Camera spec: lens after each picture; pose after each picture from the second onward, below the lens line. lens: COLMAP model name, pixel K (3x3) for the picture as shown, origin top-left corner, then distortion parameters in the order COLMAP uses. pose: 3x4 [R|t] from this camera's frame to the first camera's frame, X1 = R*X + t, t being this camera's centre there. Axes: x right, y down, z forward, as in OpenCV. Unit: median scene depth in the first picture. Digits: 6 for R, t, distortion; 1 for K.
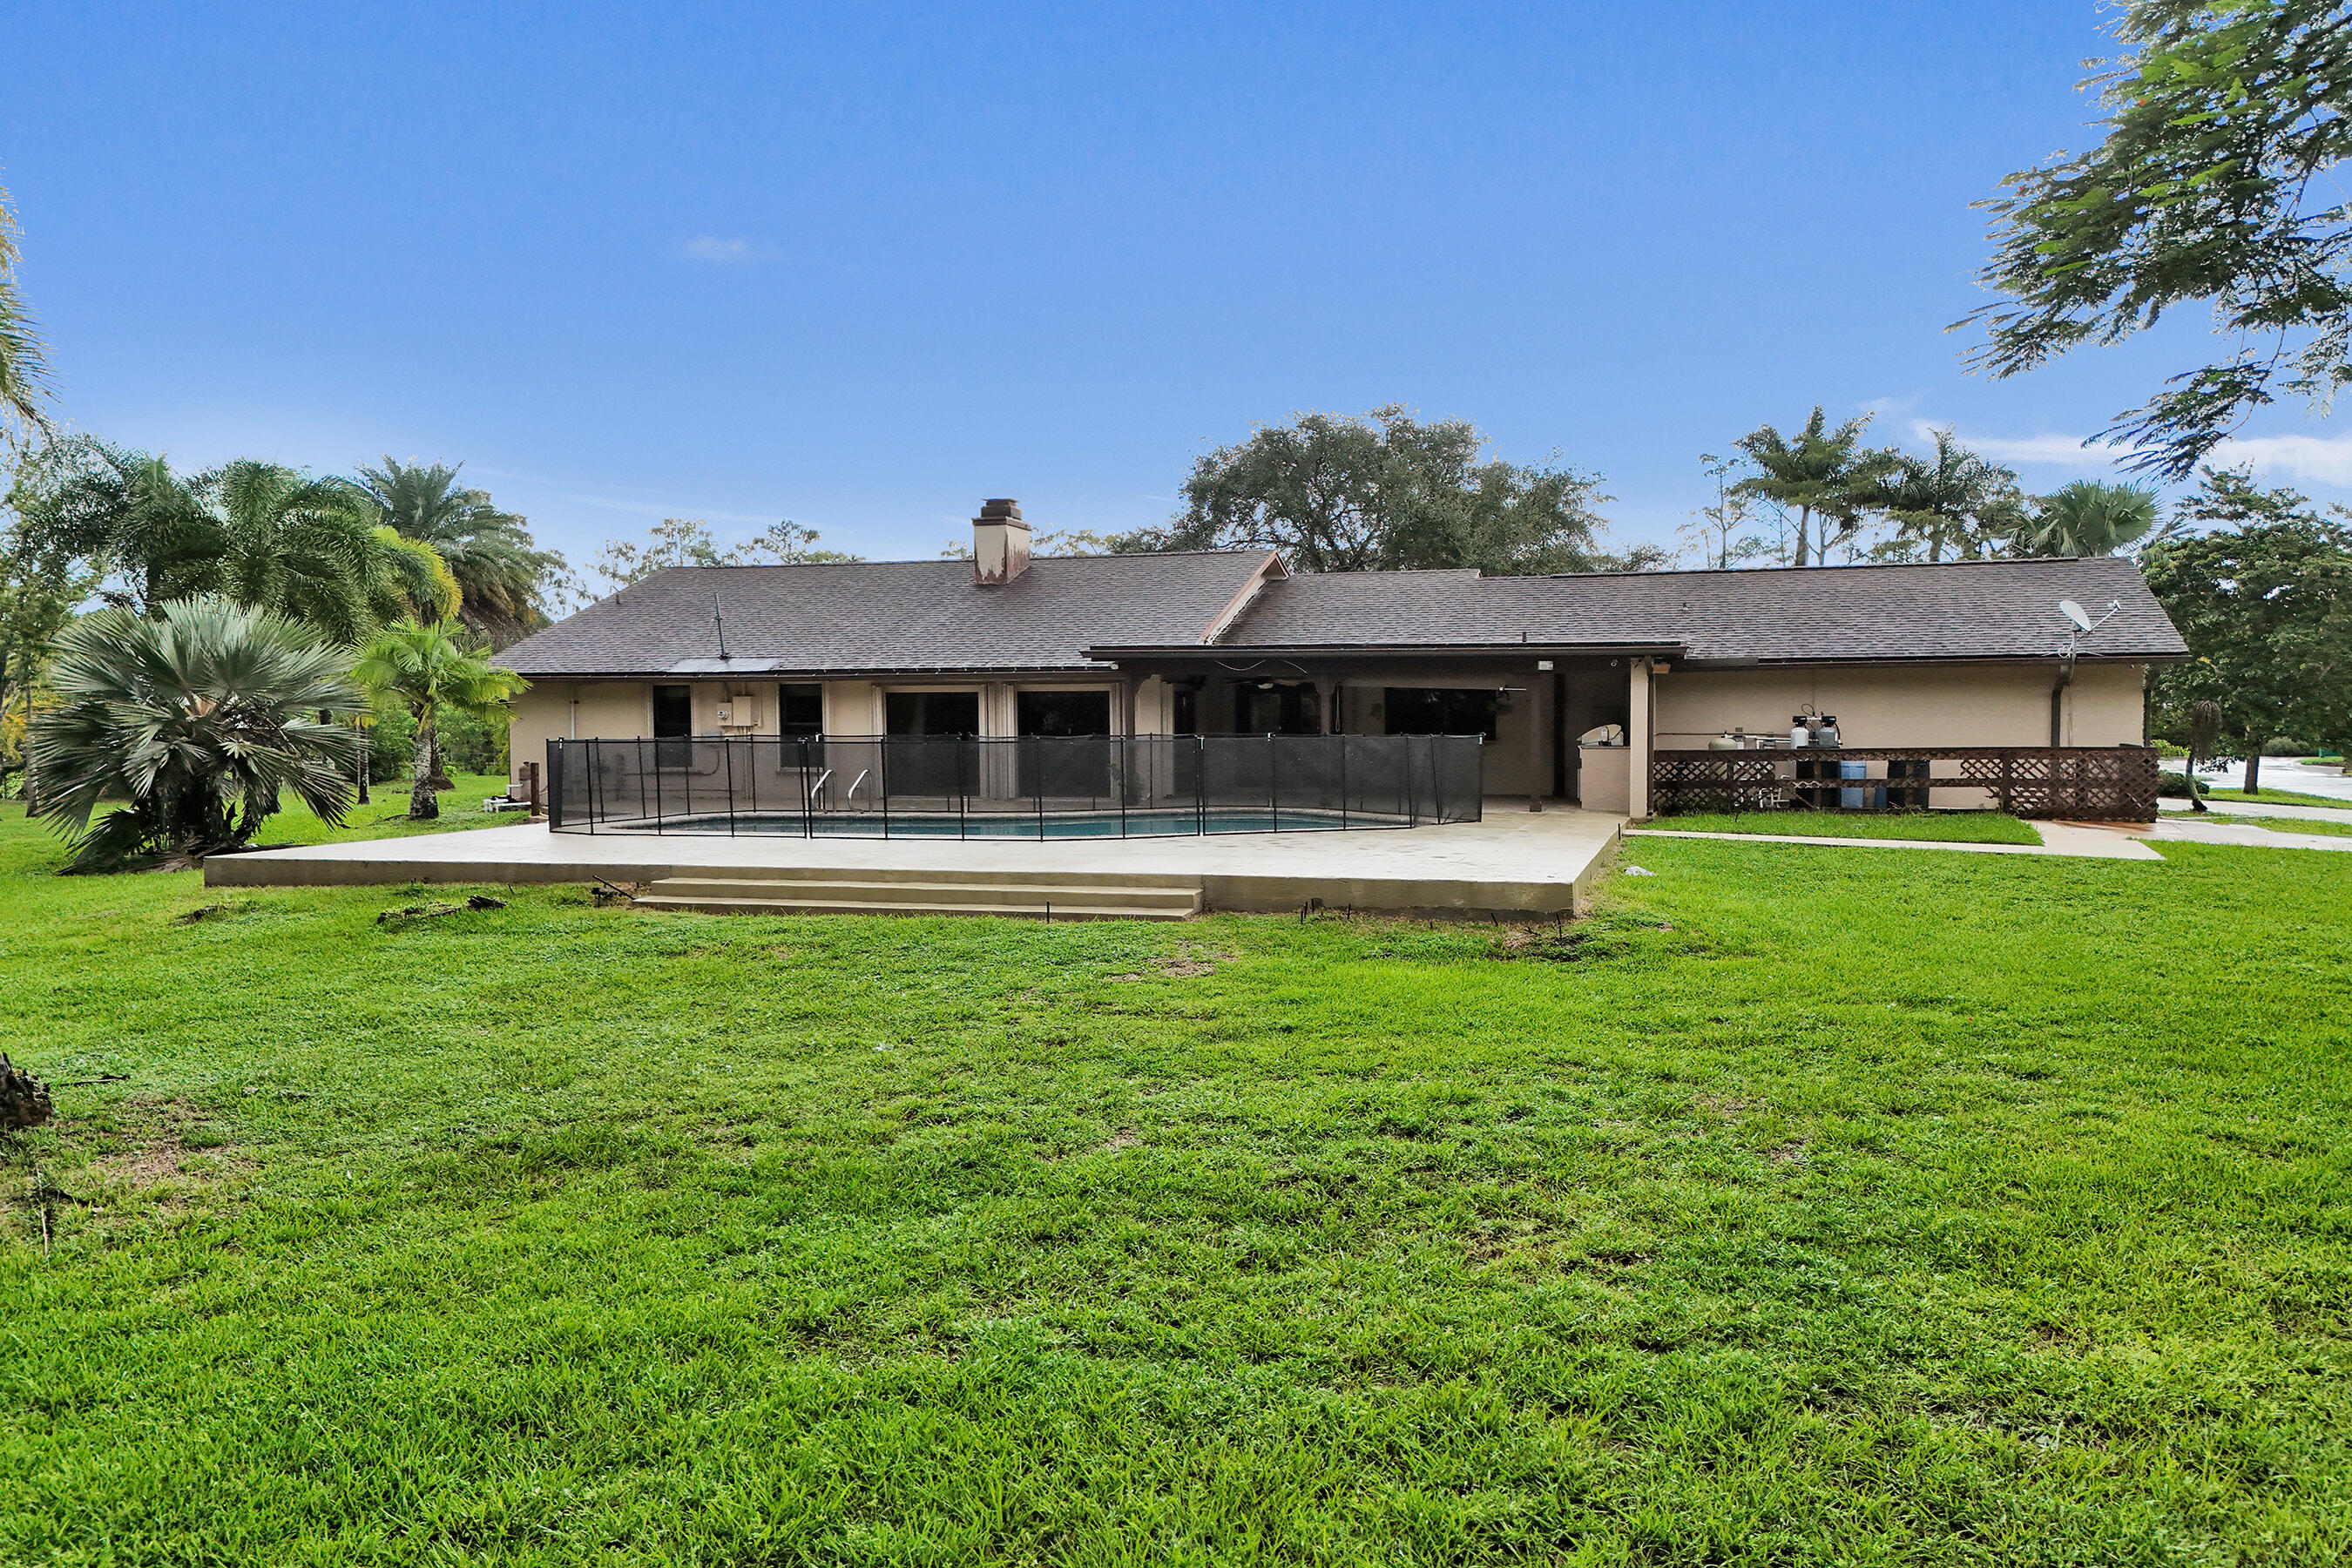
lens RADIAL K [[1737.8, 0, 1188.5], [0, 1737.8, 795.4], [0, 0, 1]] dist [0.073103, -0.080207]
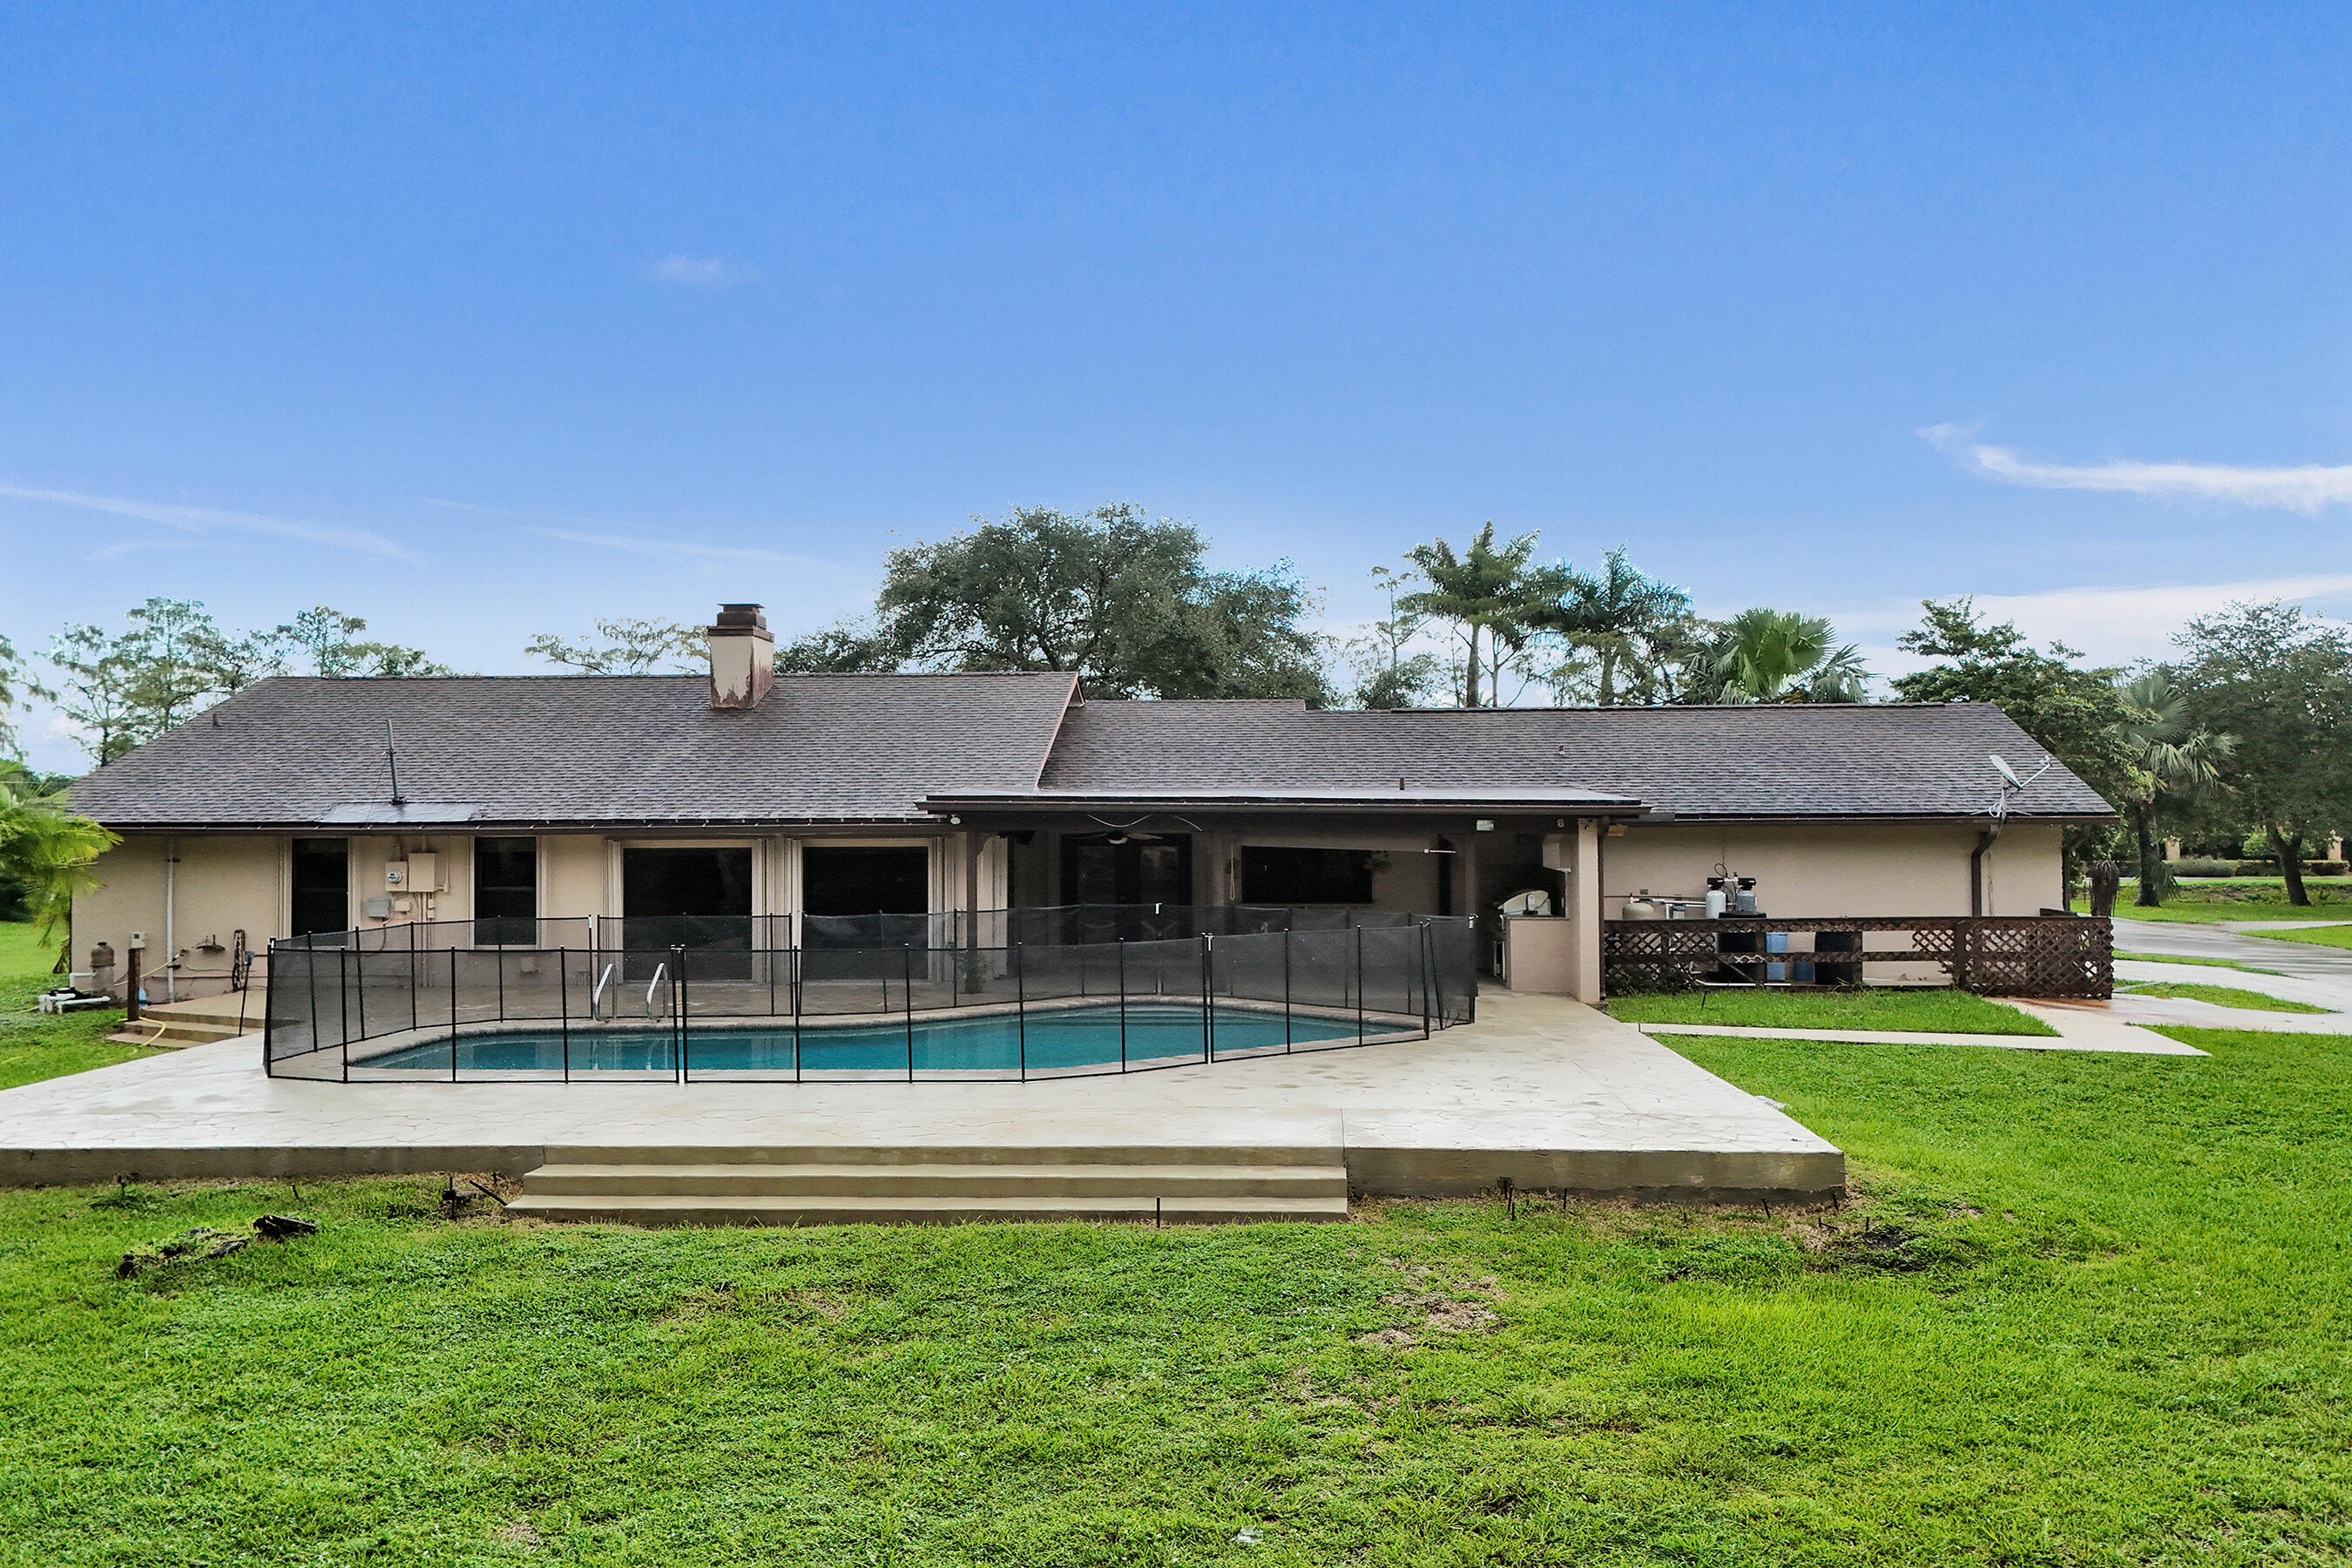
lens RADIAL K [[1884.0, 0, 1176.0], [0, 1884.0, 784.0], [0, 0, 1]] dist [0.059138, -0.057585]
pose [[0.972733, 0.005757, 0.231857, -0.126950], [0.009751, 0.997793, -0.065687, -0.028921], [-0.231724, 0.066156, 0.970530, 0.112093]]
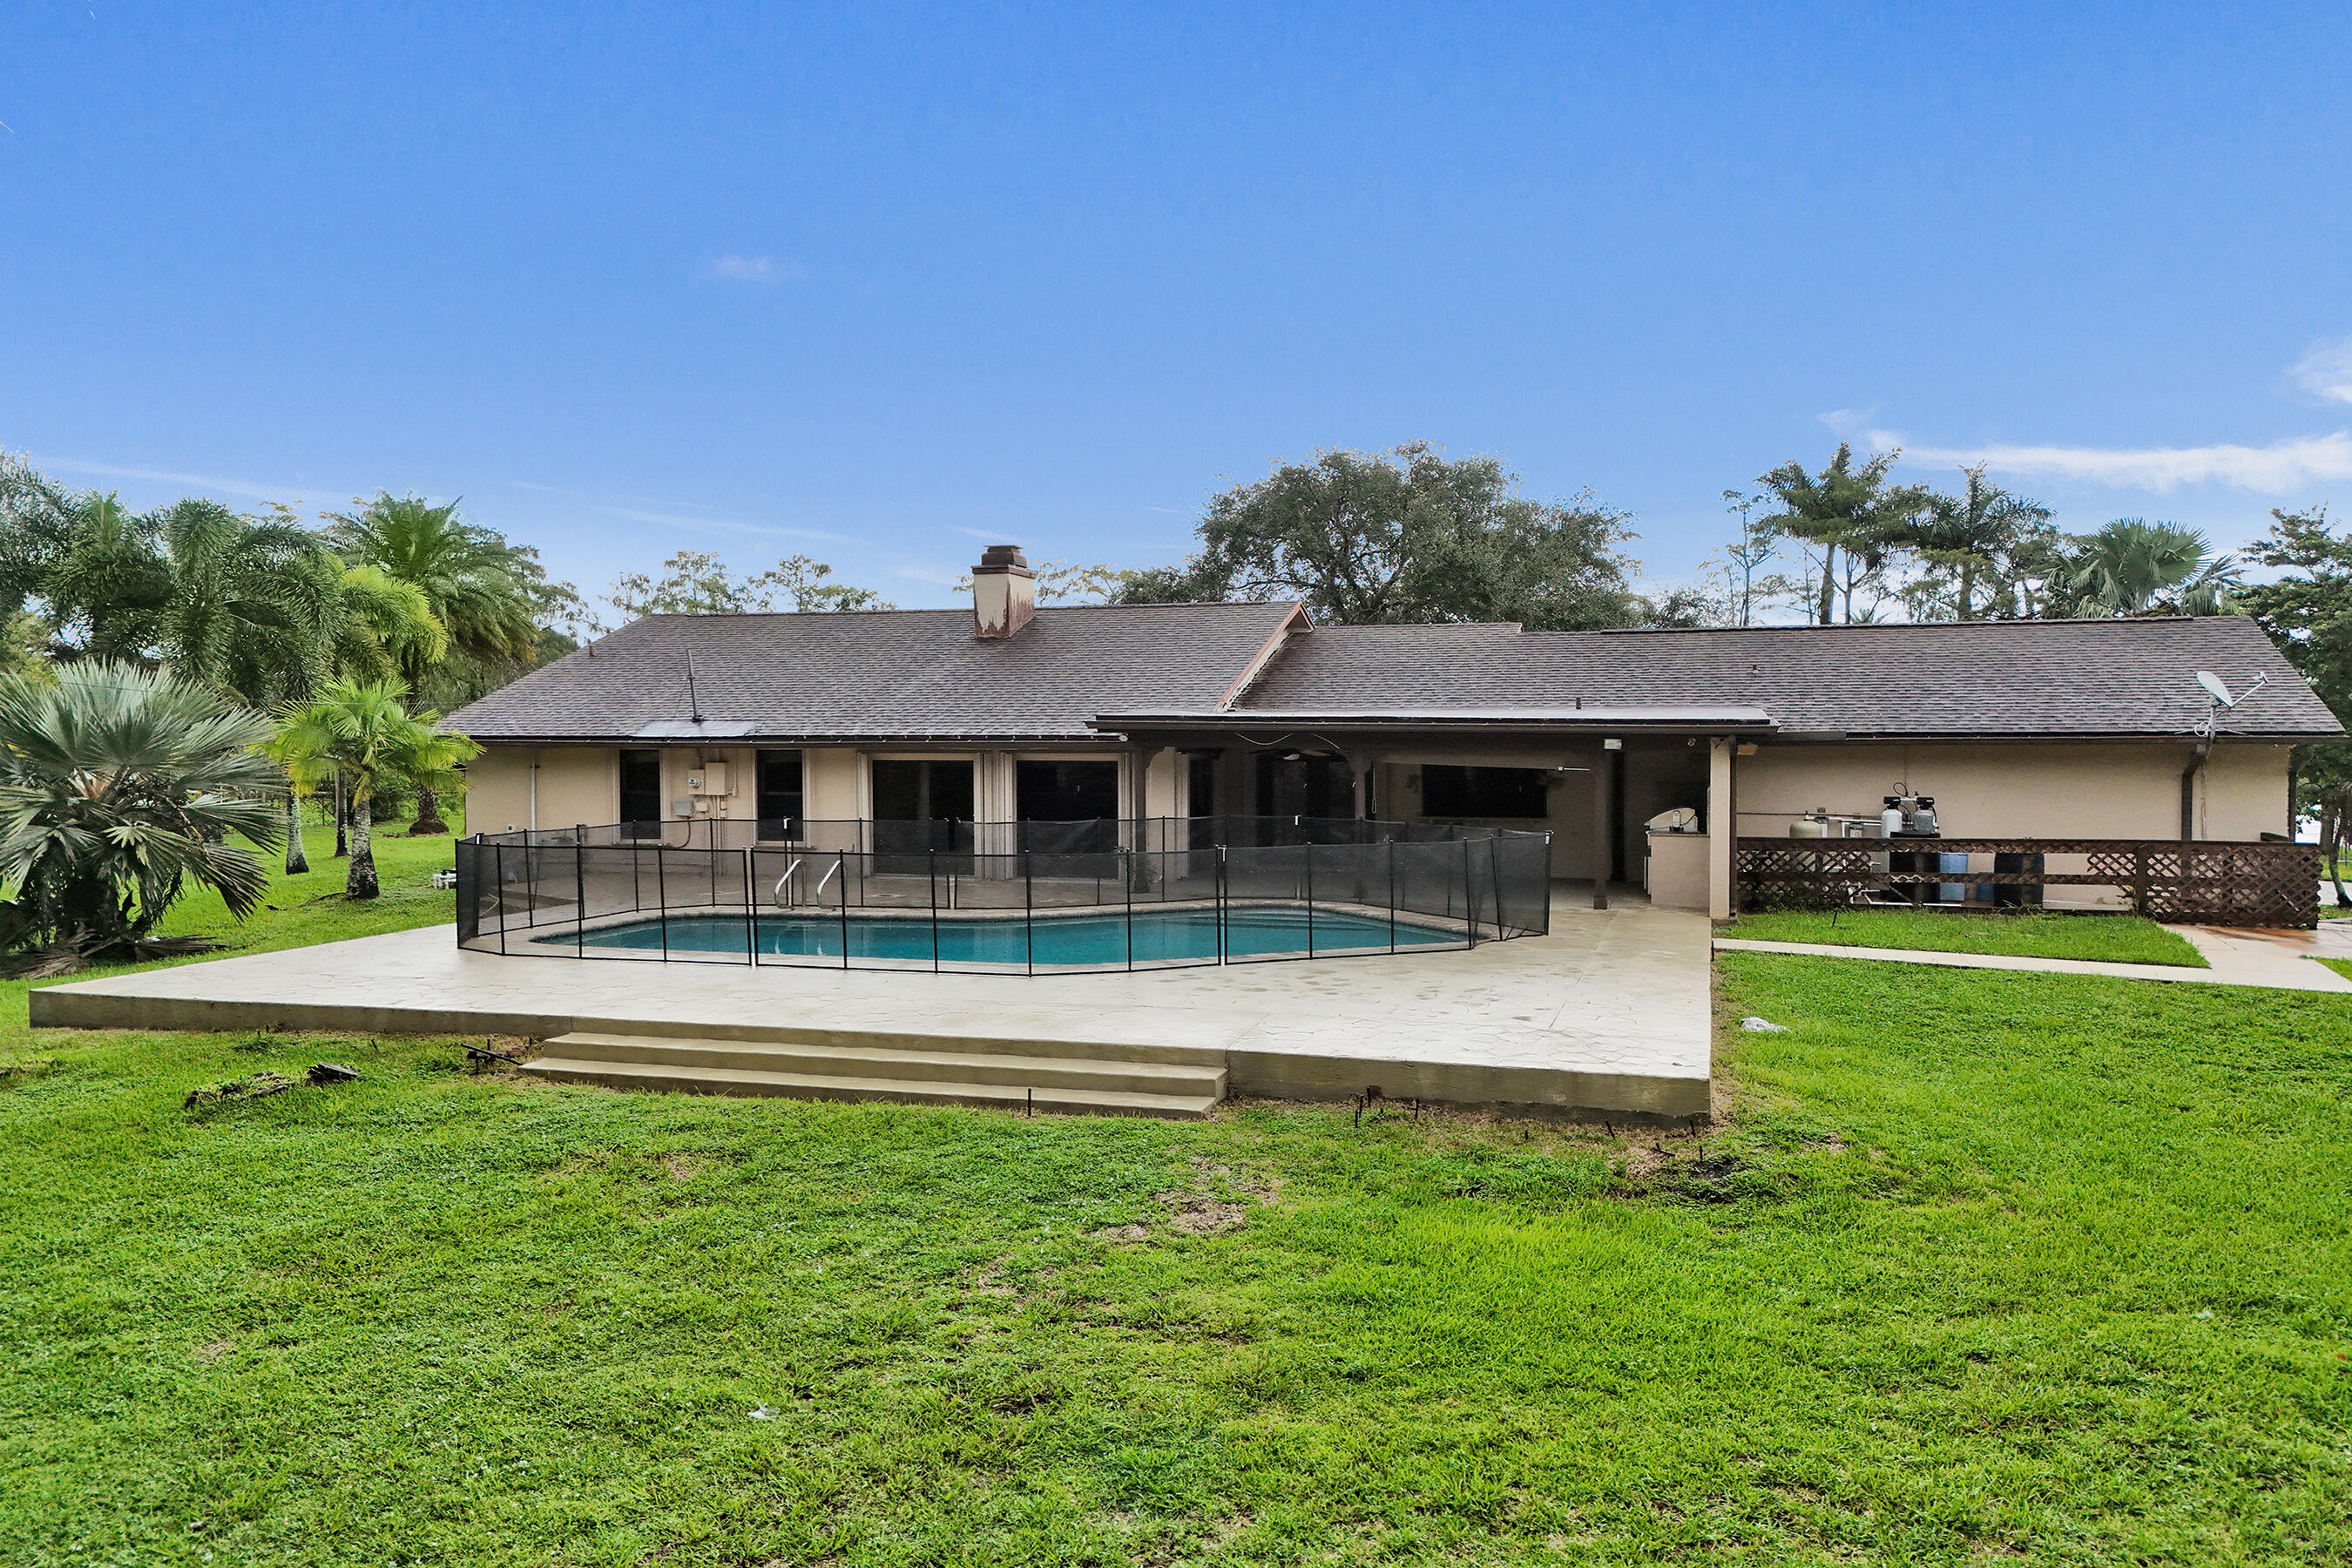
lens RADIAL K [[1688.8, 0, 1185.7], [0, 1688.8, 782.1], [0, 0, 1]] dist [0.070090, -0.070942]
pose [[0.999947, 0.004603, -0.009177, -0.002120], [-0.004774, 0.999814, -0.018668, -0.031148], [0.009090, 0.018710, 0.999784, 0.116446]]
